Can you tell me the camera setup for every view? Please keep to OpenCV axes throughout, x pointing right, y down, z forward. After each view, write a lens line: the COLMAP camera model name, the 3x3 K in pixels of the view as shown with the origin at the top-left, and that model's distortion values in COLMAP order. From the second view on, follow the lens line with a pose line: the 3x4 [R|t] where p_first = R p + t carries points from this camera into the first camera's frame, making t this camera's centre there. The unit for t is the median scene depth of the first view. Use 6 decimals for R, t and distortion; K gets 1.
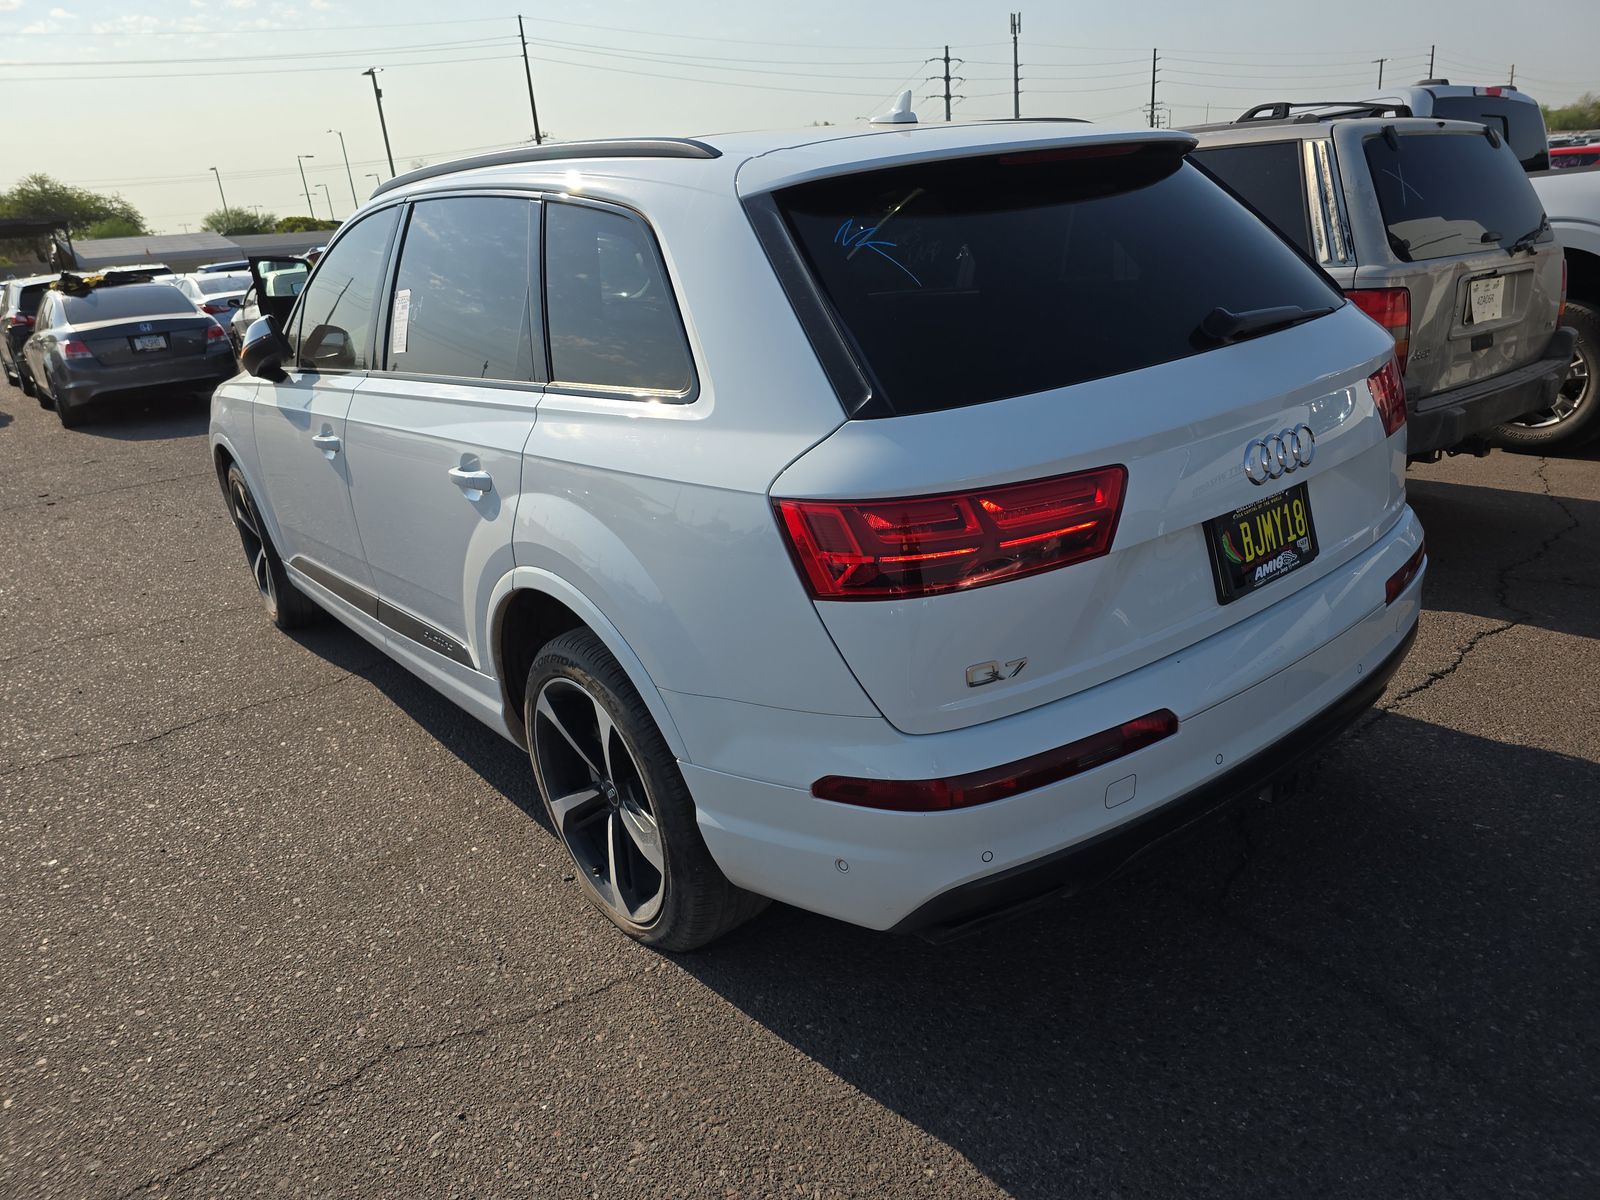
lens RADIAL K [[1122.4, 0, 769.2], [0, 1122.4, 599.6], [0, 0, 1]] dist [0.050350, -0.057743]
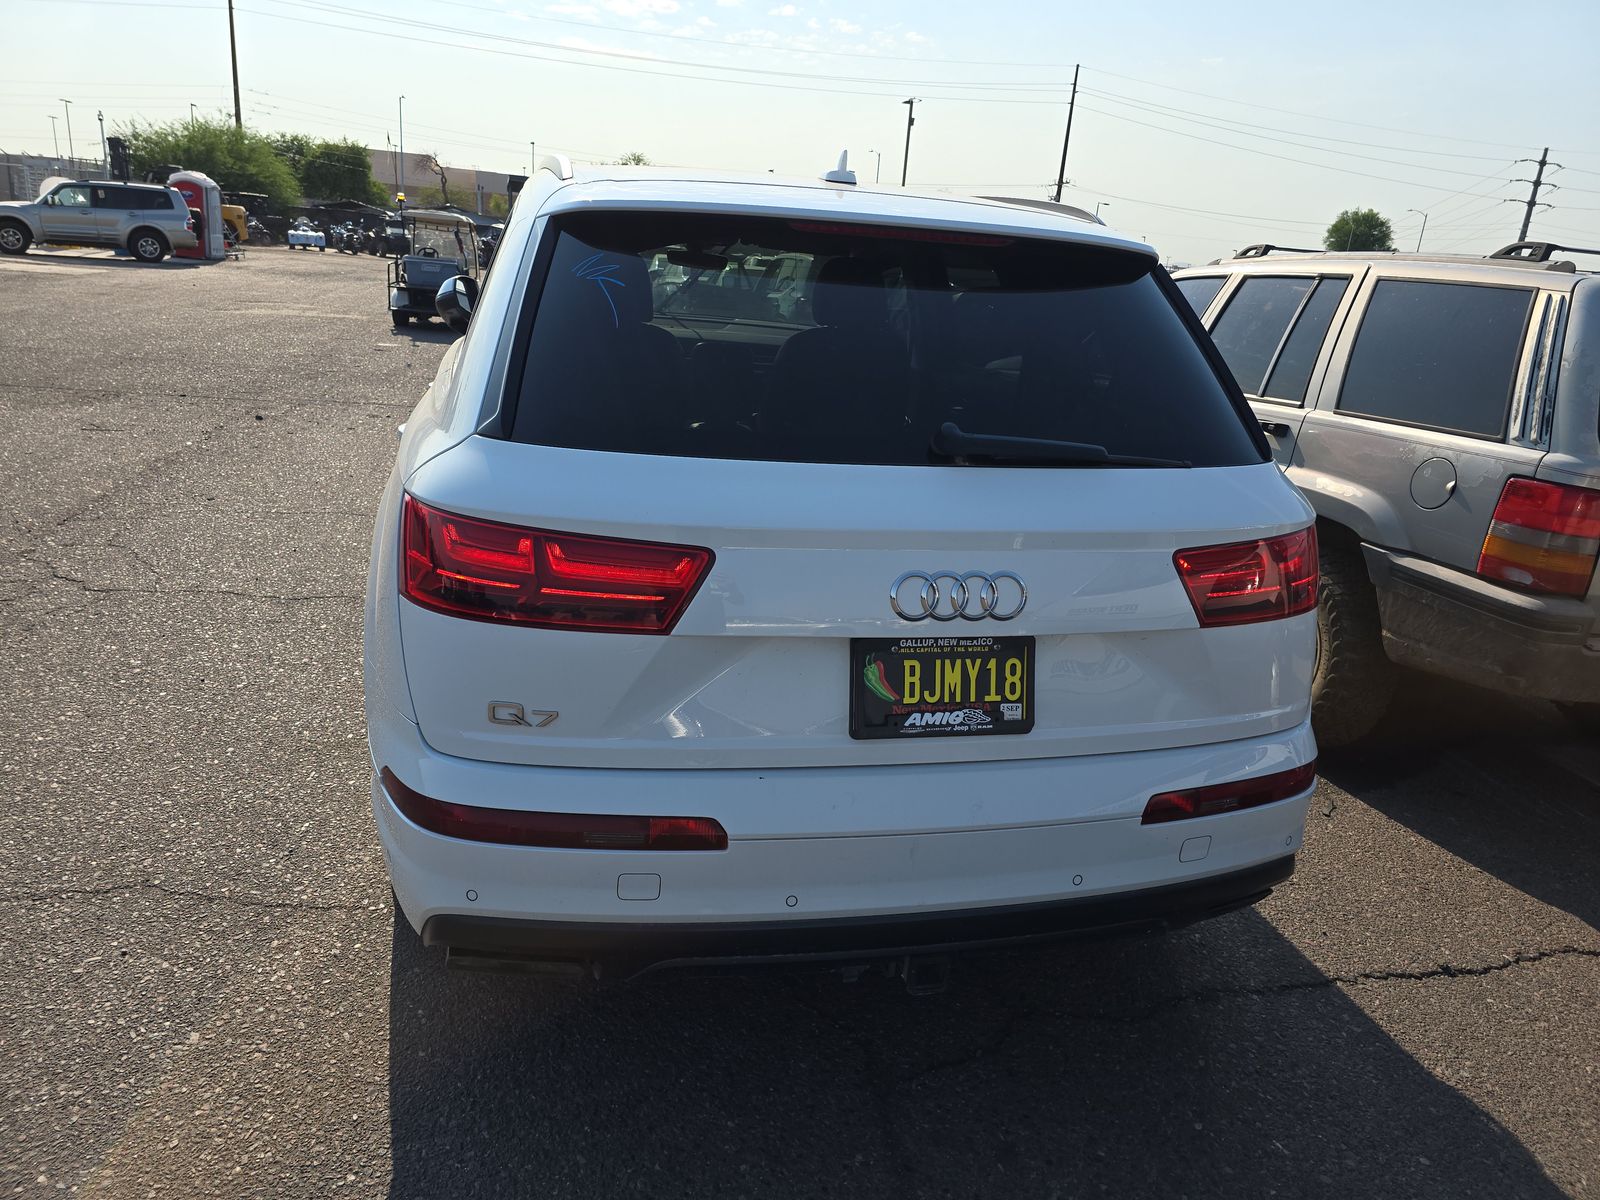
lens RADIAL K [[1109.9, 0, 796.7], [0, 1109.9, 583.4], [0, 0, 1]] dist [0.078799, -0.088532]
pose [[0.889740, 0.273964, -0.365111, 0.613076], [-0.289236, 0.957164, 0.013377, -0.106271], [0.353136, 0.093702, 0.930868, 0.138900]]
